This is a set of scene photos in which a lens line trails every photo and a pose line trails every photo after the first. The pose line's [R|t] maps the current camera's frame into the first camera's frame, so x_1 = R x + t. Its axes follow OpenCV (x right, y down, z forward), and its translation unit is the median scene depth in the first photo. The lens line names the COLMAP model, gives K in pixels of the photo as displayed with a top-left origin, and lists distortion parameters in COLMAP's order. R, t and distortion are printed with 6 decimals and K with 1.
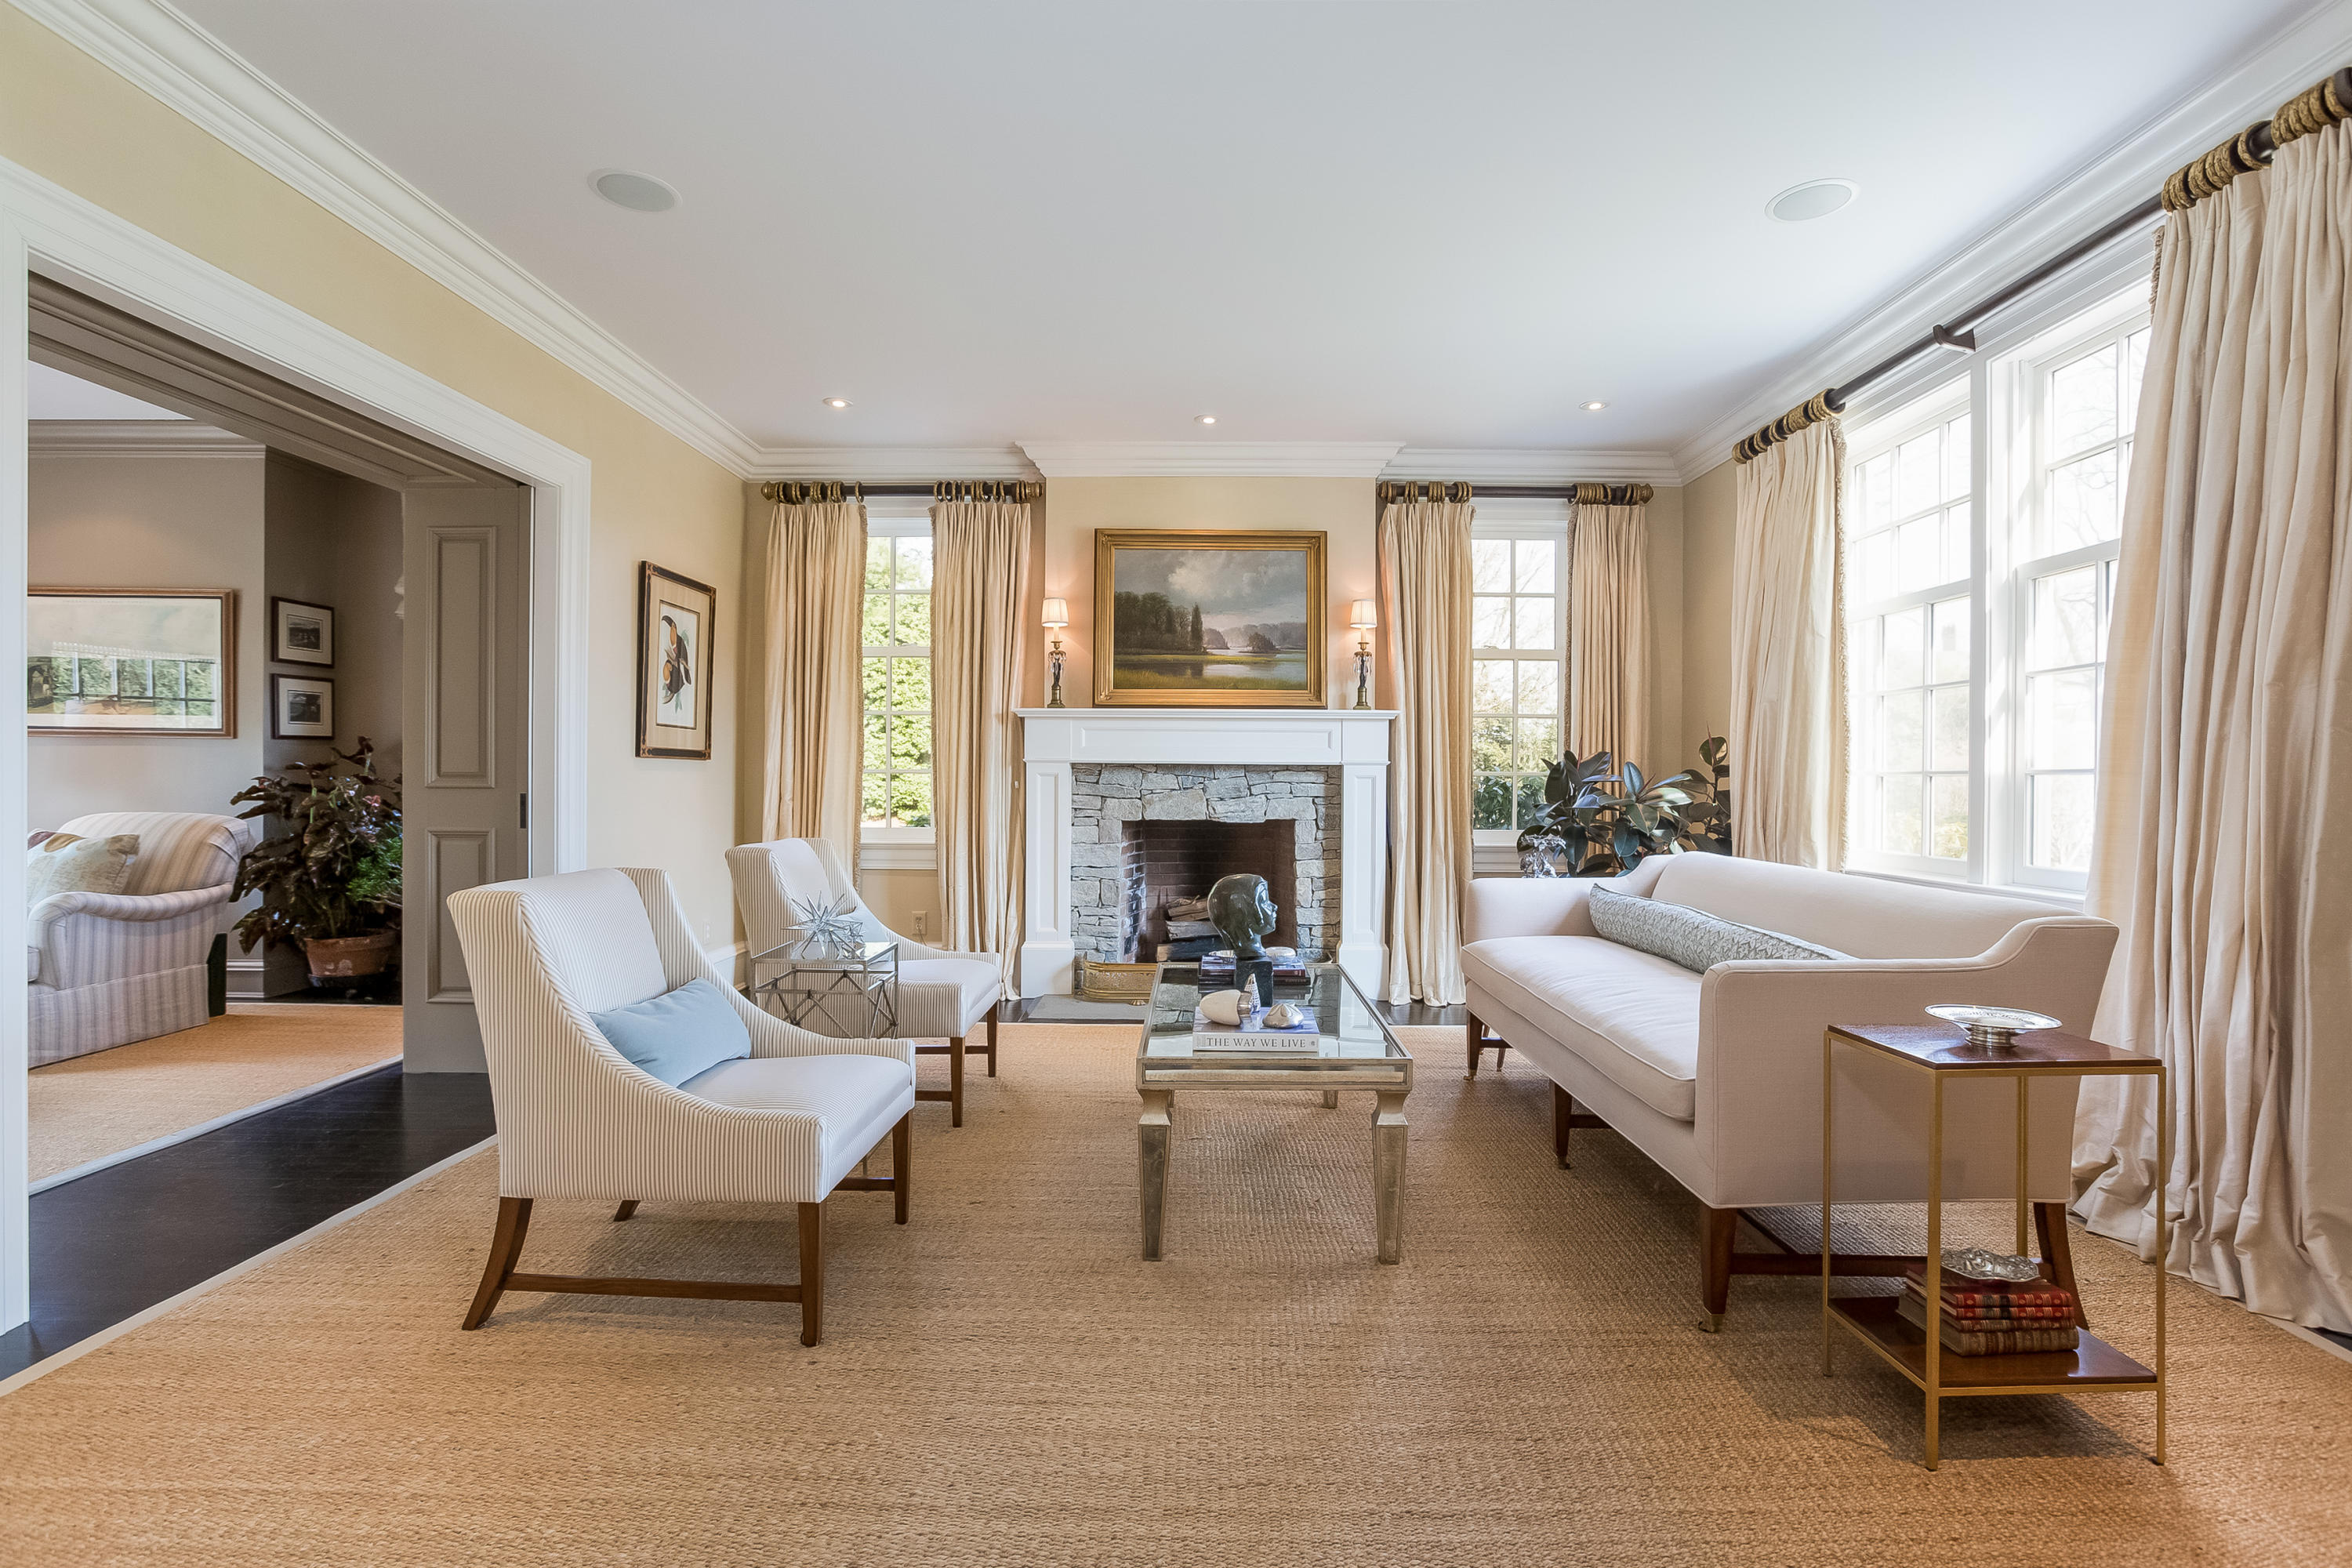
lens RADIAL K [[1070.7, 0, 1184.9], [0, 1070.7, 774.6], [0, 0, 1]] dist [-0.003256, 0.000712]
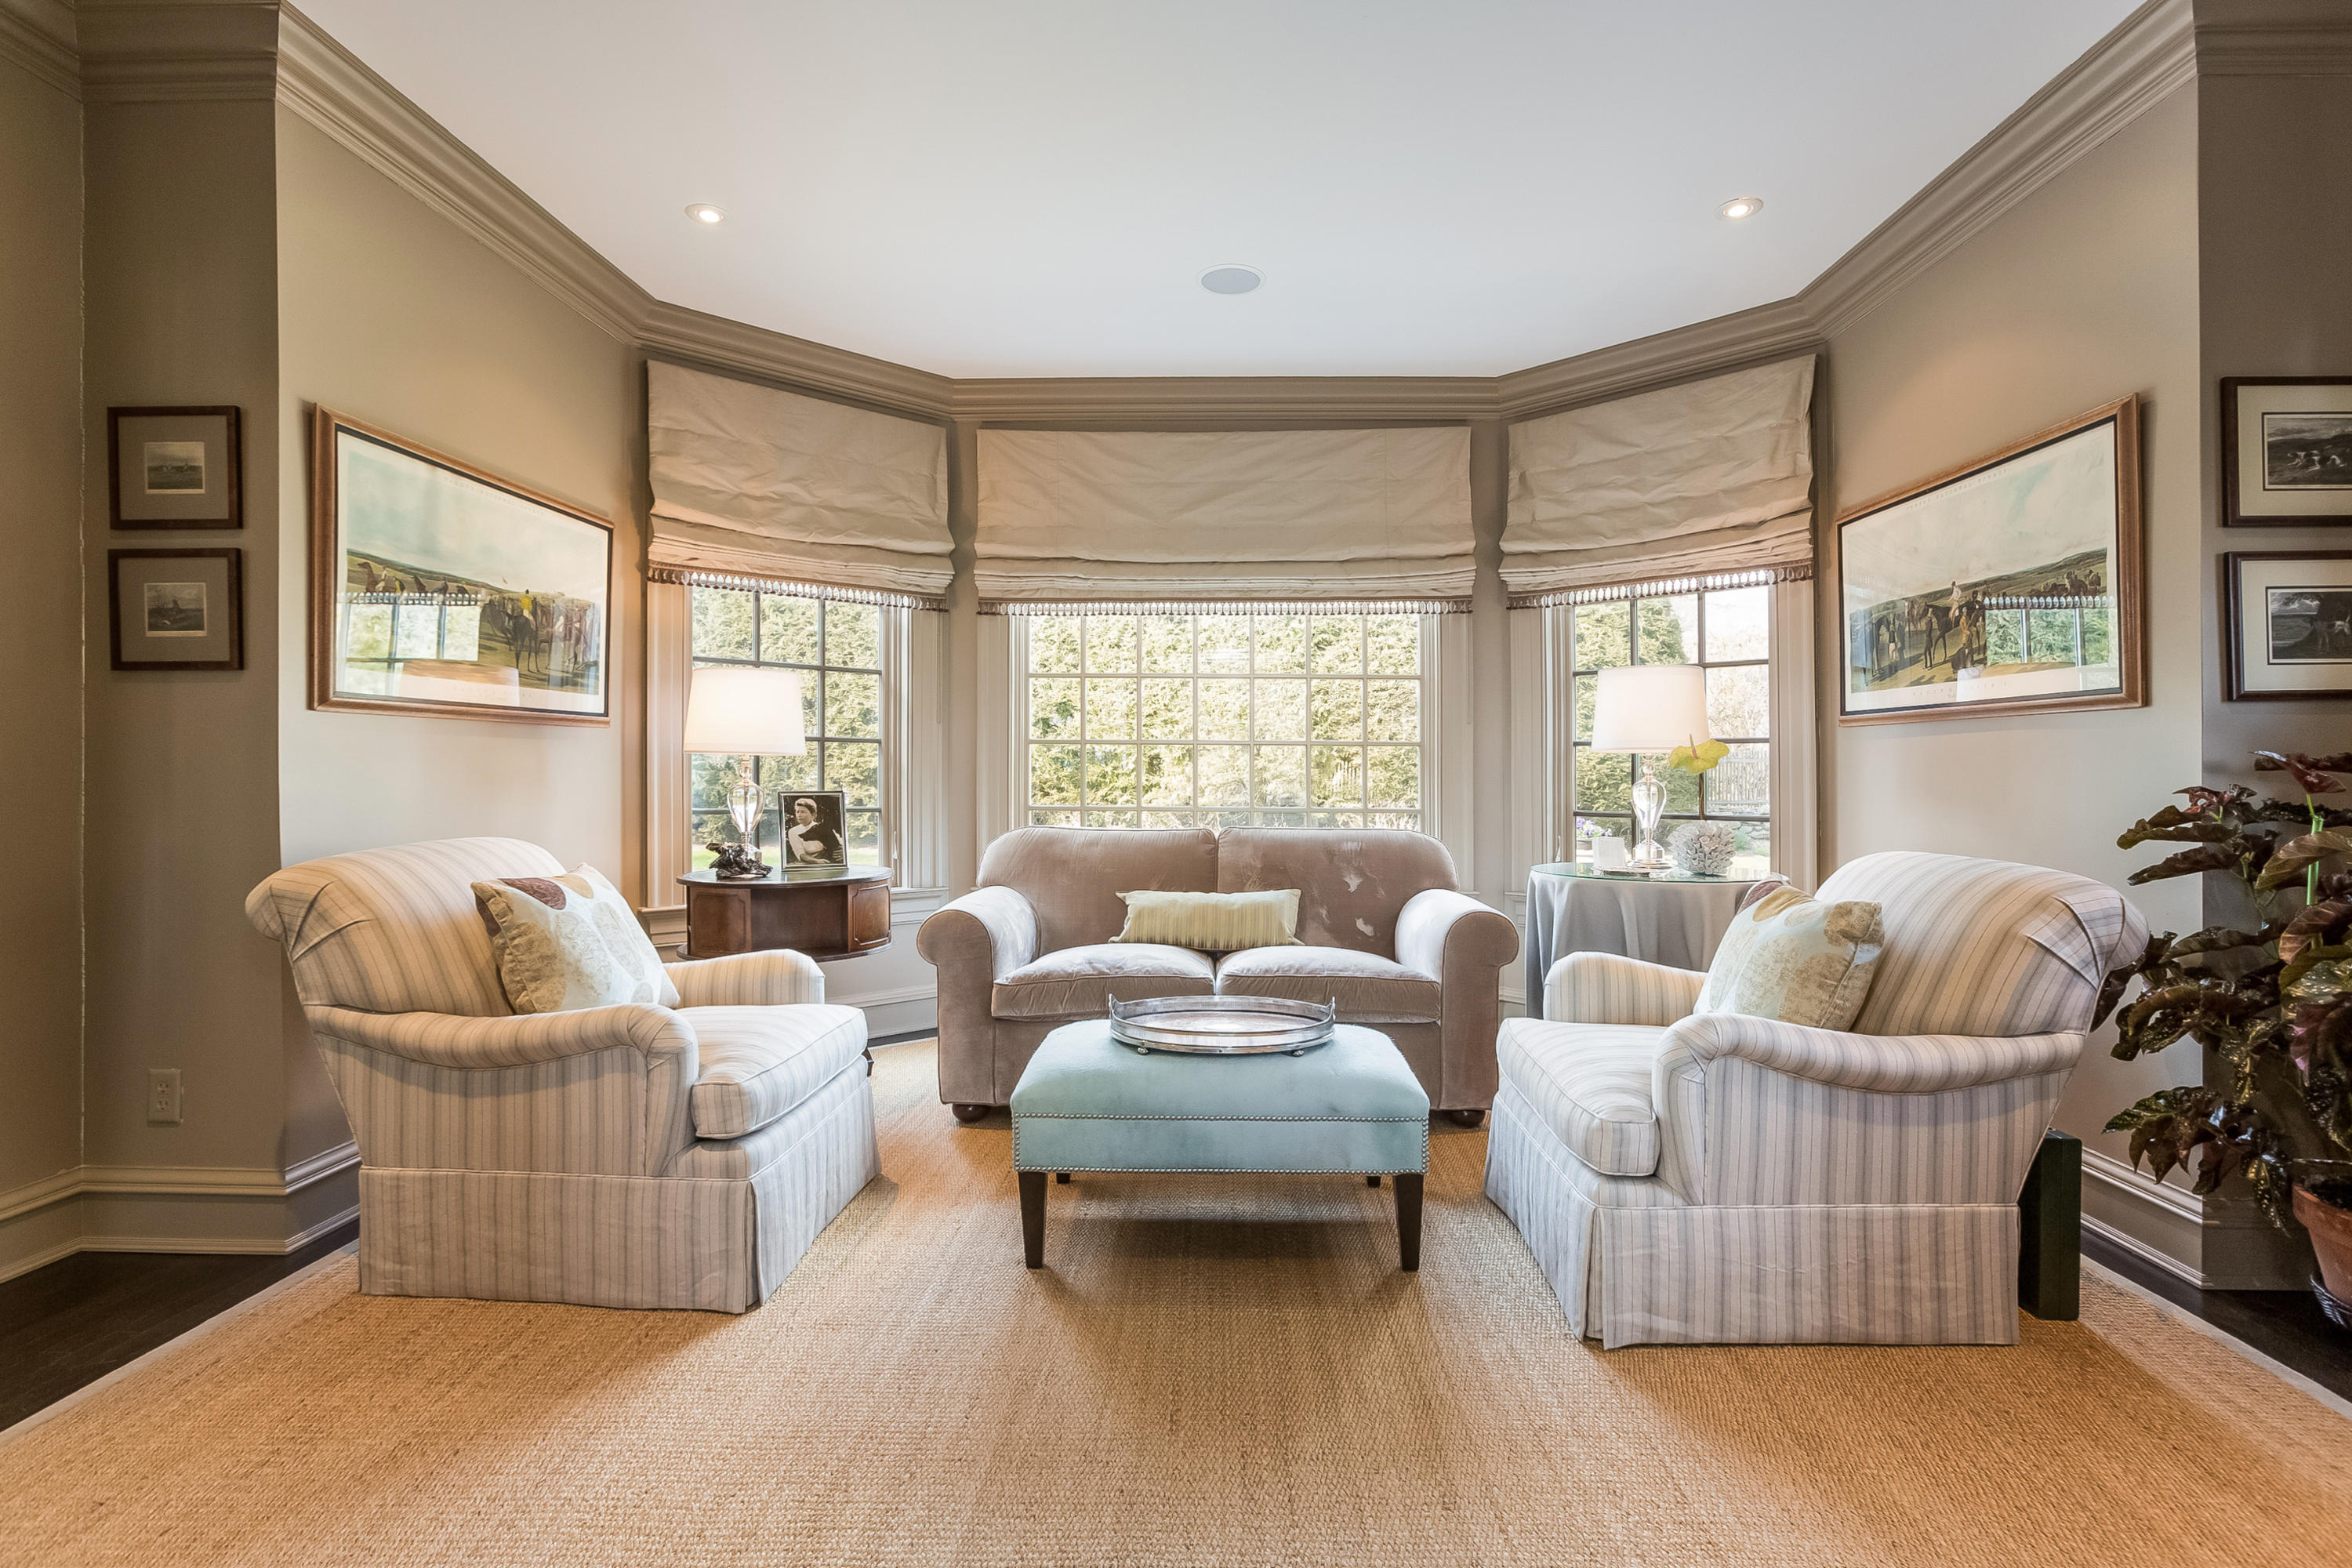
lens RADIAL K [[1070.7, 0, 1184.9], [0, 1070.7, 774.6], [0, 0, 1]] dist [-0.003256, 0.000712]
pose [[-0.023756, -0.006054, -0.999699, -0.449416], [0.002063, 0.999979, -0.006104, -0.001507], [0.999716, -0.002208, -0.023743, 0.648228]]
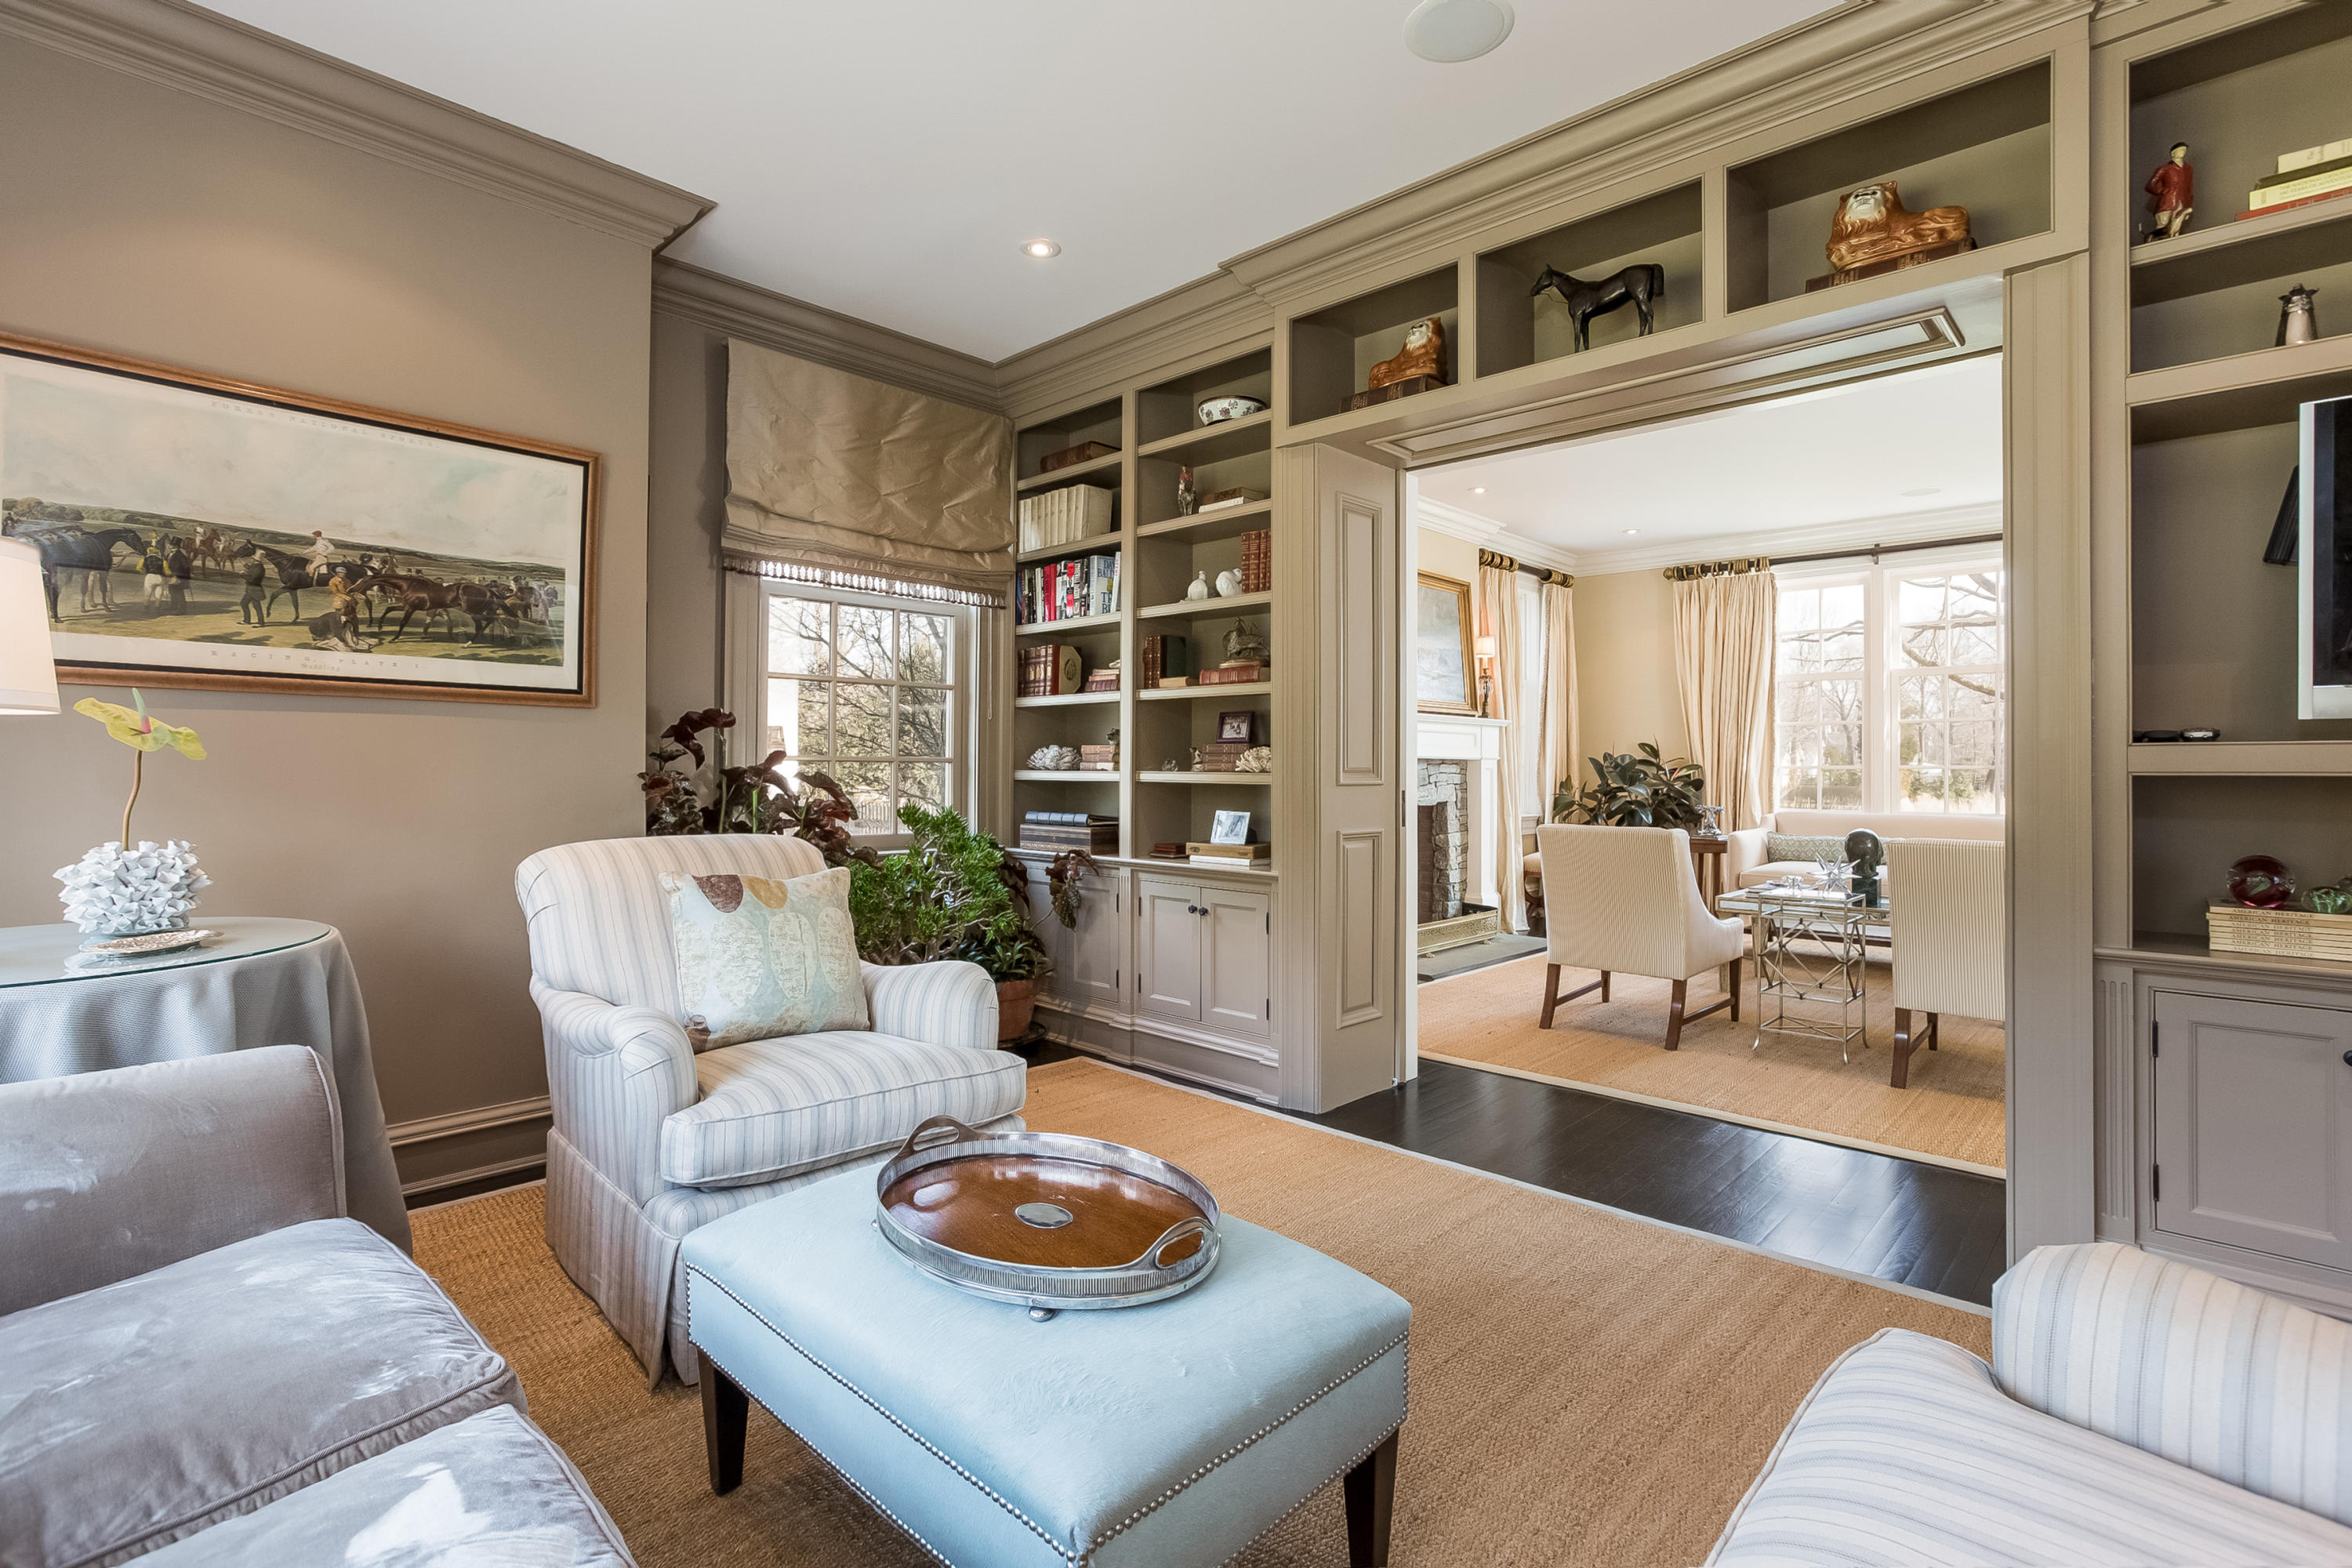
lens RADIAL K [[1070.7, 0, 1184.9], [0, 1070.7, 774.6], [0, 0, 1]] dist [-0.003256, 0.000712]
pose [[0.677405, -0.006527, 0.735582, -1.226030], [-0.002053, 0.999940, 0.010763, -0.004693], [-0.735608, -0.008801, 0.677350, 0.401606]]
